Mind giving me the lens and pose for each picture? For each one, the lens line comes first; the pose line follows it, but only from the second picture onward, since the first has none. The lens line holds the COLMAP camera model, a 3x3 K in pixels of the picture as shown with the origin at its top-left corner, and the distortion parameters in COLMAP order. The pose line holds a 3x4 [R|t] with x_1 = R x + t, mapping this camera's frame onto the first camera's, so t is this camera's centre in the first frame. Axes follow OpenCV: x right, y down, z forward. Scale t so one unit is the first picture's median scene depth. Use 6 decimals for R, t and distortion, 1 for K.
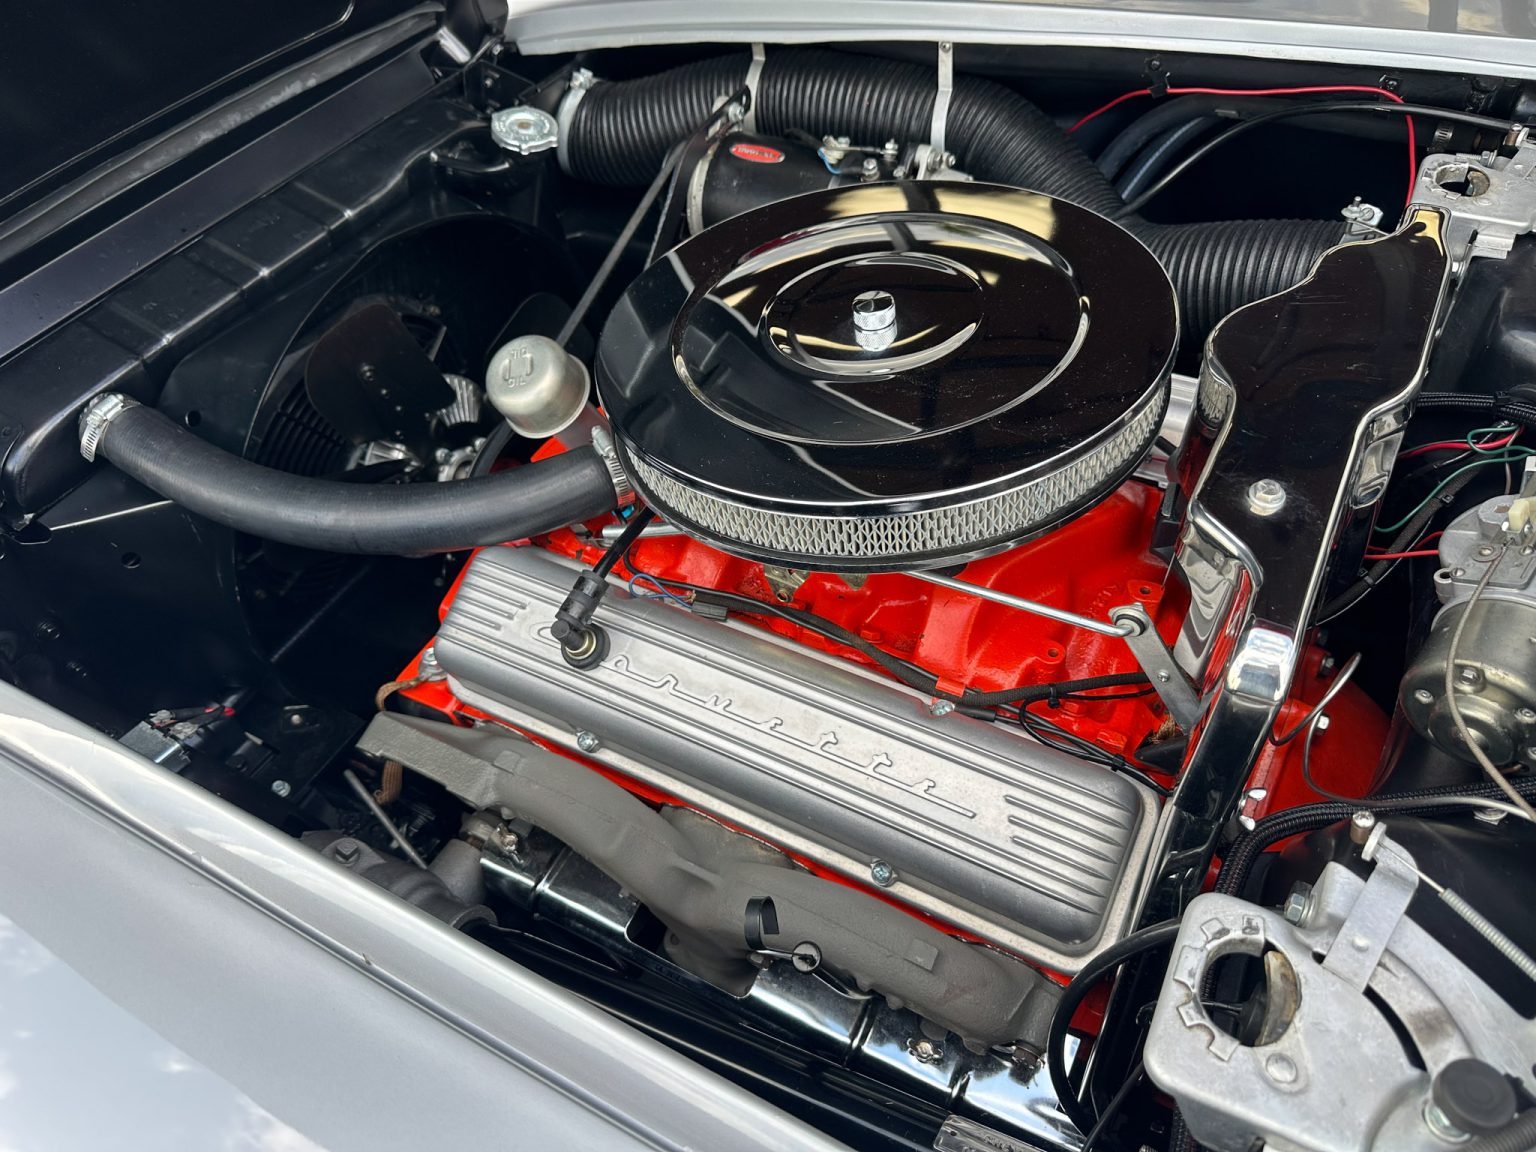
lens RADIAL K [[1129.6, 0, 771.0], [0, 1129.6, 595.9], [0, 0, 1]] dist [0.004929, -0.026776]
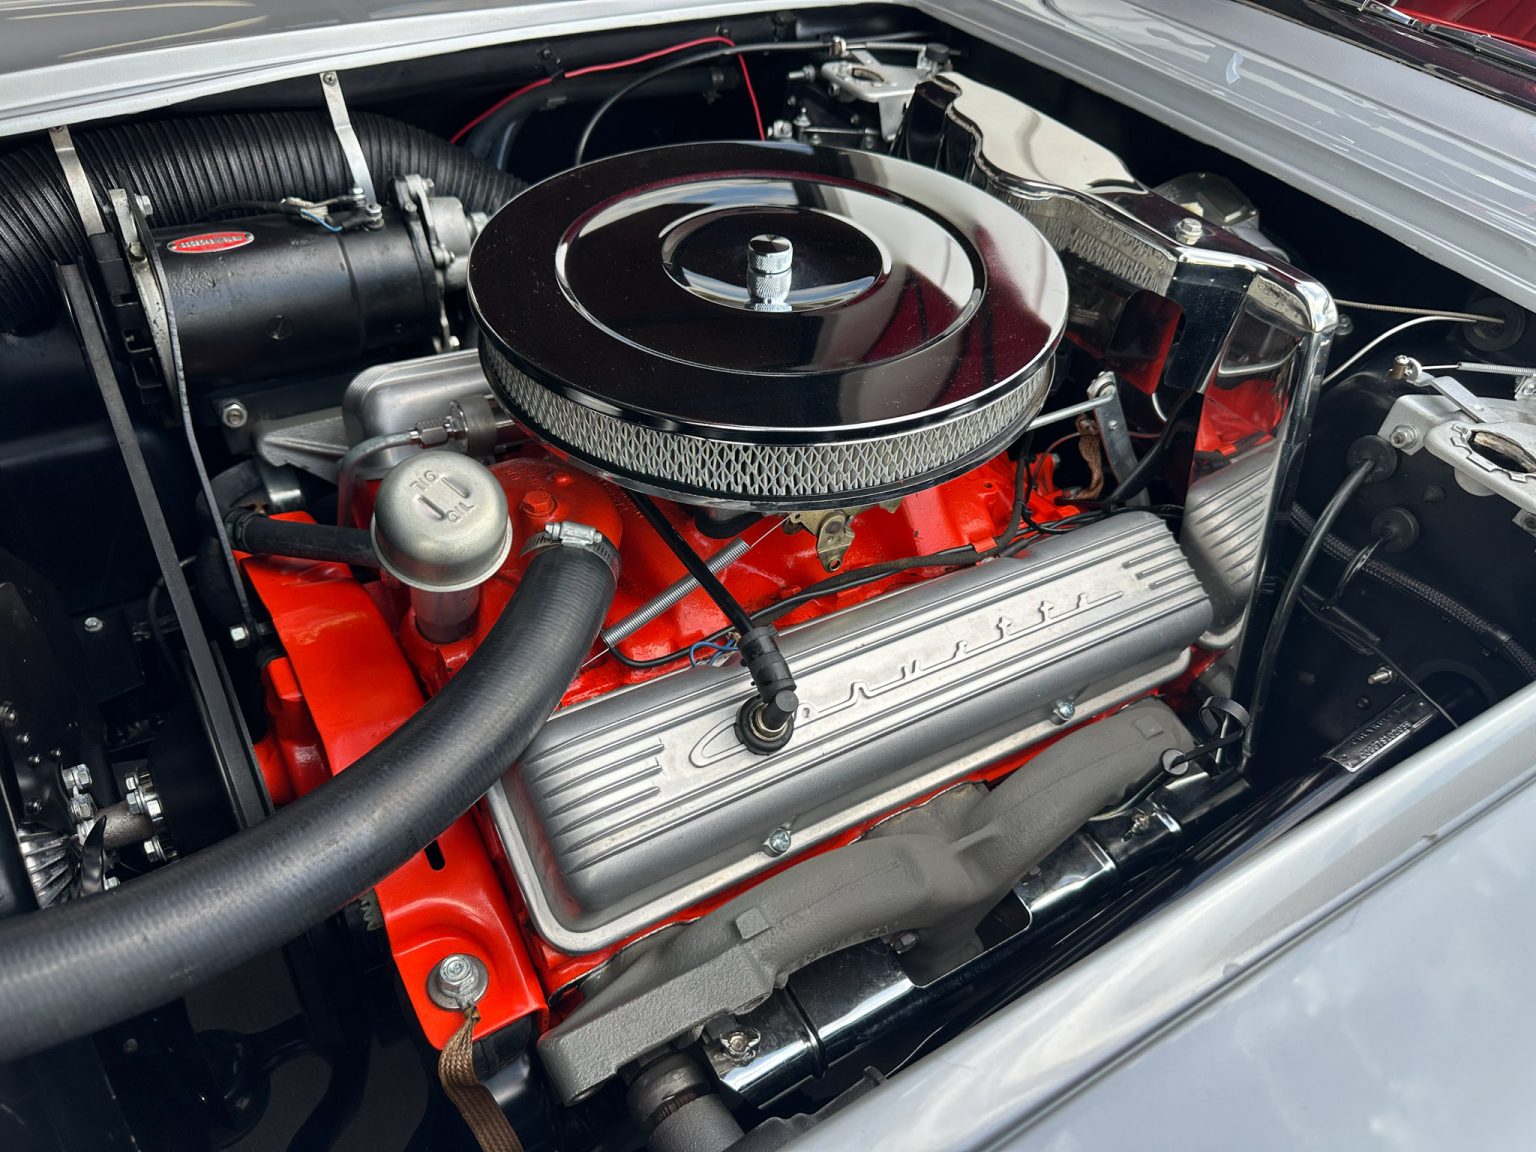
lens RADIAL K [[1068.5, 0, 885.8], [0, 1068.5, 577.5], [0, 0, 1]] dist [0.021588, -0.025946]
pose [[0.461666, -0.495514, 0.735751, -0.580482], [0.547810, 0.811630, 0.202879, -0.137322], [-0.697688, 0.309389, 0.646150, 0.366952]]
